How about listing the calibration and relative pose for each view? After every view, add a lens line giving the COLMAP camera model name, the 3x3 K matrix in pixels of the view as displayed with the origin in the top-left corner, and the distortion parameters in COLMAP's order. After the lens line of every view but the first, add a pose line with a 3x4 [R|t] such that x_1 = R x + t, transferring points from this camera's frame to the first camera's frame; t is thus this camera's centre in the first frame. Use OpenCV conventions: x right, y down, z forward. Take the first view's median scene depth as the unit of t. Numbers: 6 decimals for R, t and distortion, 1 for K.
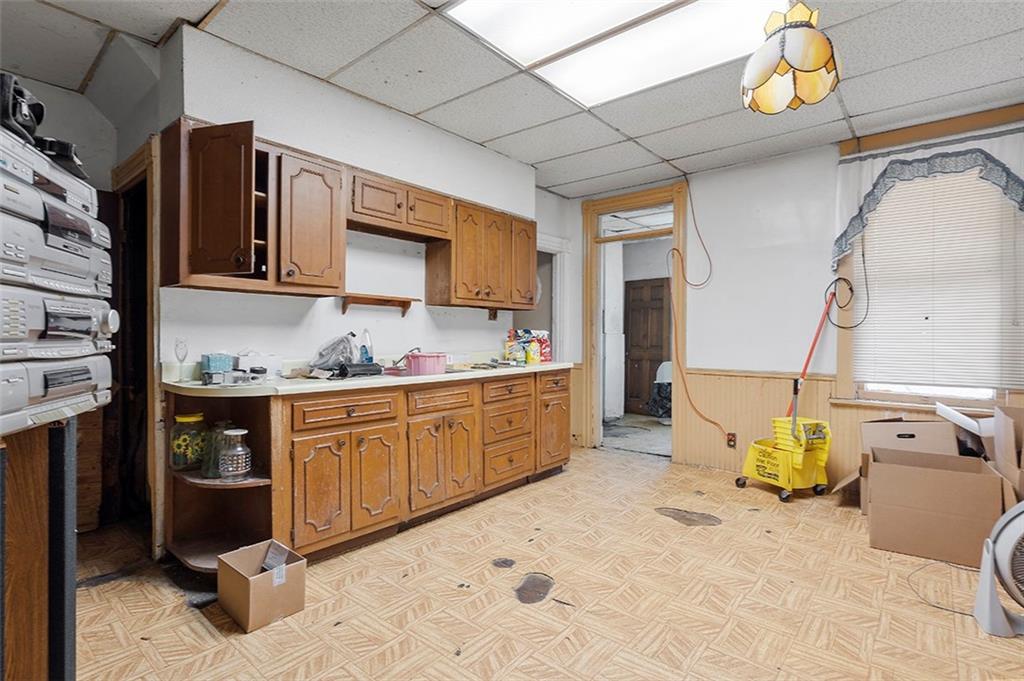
lens RADIAL K [[475.0, 0, 516.3], [0, 475.0, 338.3], [0, 0, 1]] dist [-0.010696, 0.004632]
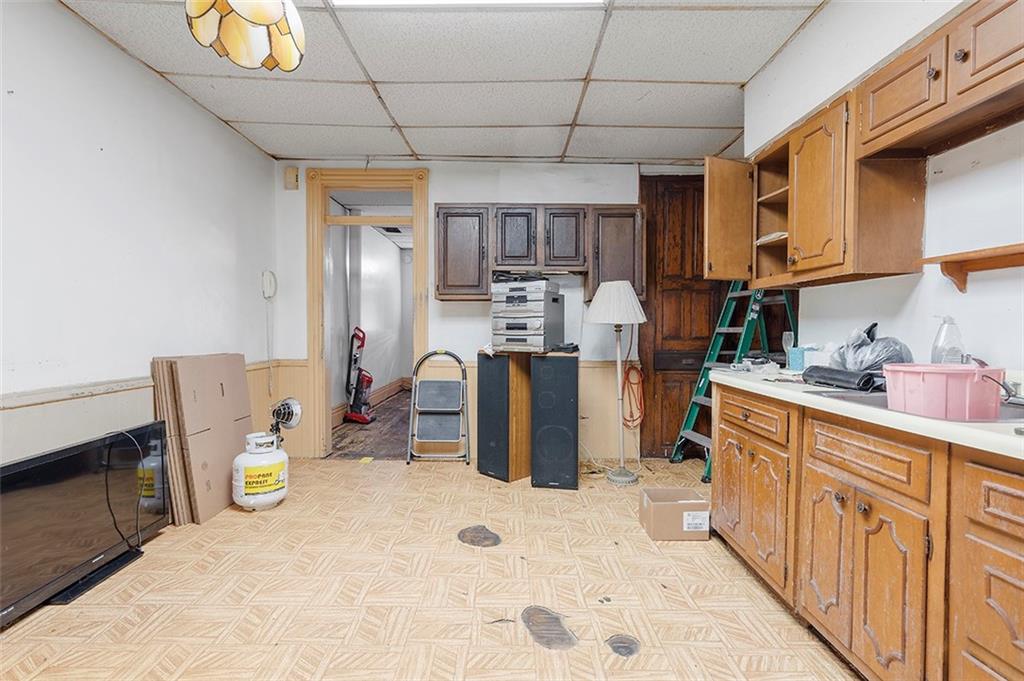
lens RADIAL K [[475.0, 0, 515.0], [0, 475.0, 343.3], [0, 0, 1]] dist [-0.010696, 0.004632]
pose [[-0.756119, 0.013416, -0.654296, 0.526957], [-0.007809, 0.999534, 0.029519, -0.000687], [0.654387, 0.027430, -0.755662, 1.340623]]
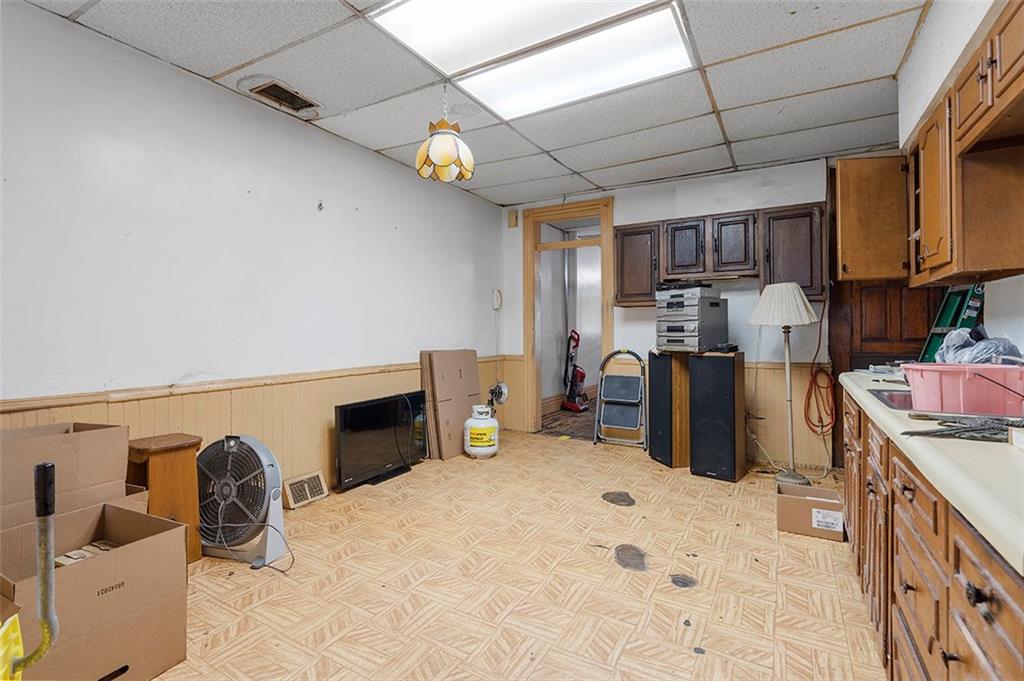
lens RADIAL K [[475.0, 0, 507.9], [0, 475.0, 330.3], [0, 0, 1]] dist [-0.010696, 0.004632]
pose [[-0.985329, 0.000500, -0.170662, 0.431751], [0.000480, 1.000000, 0.000158, -0.004531], [0.170662, 0.000073, -0.985330, 1.729545]]
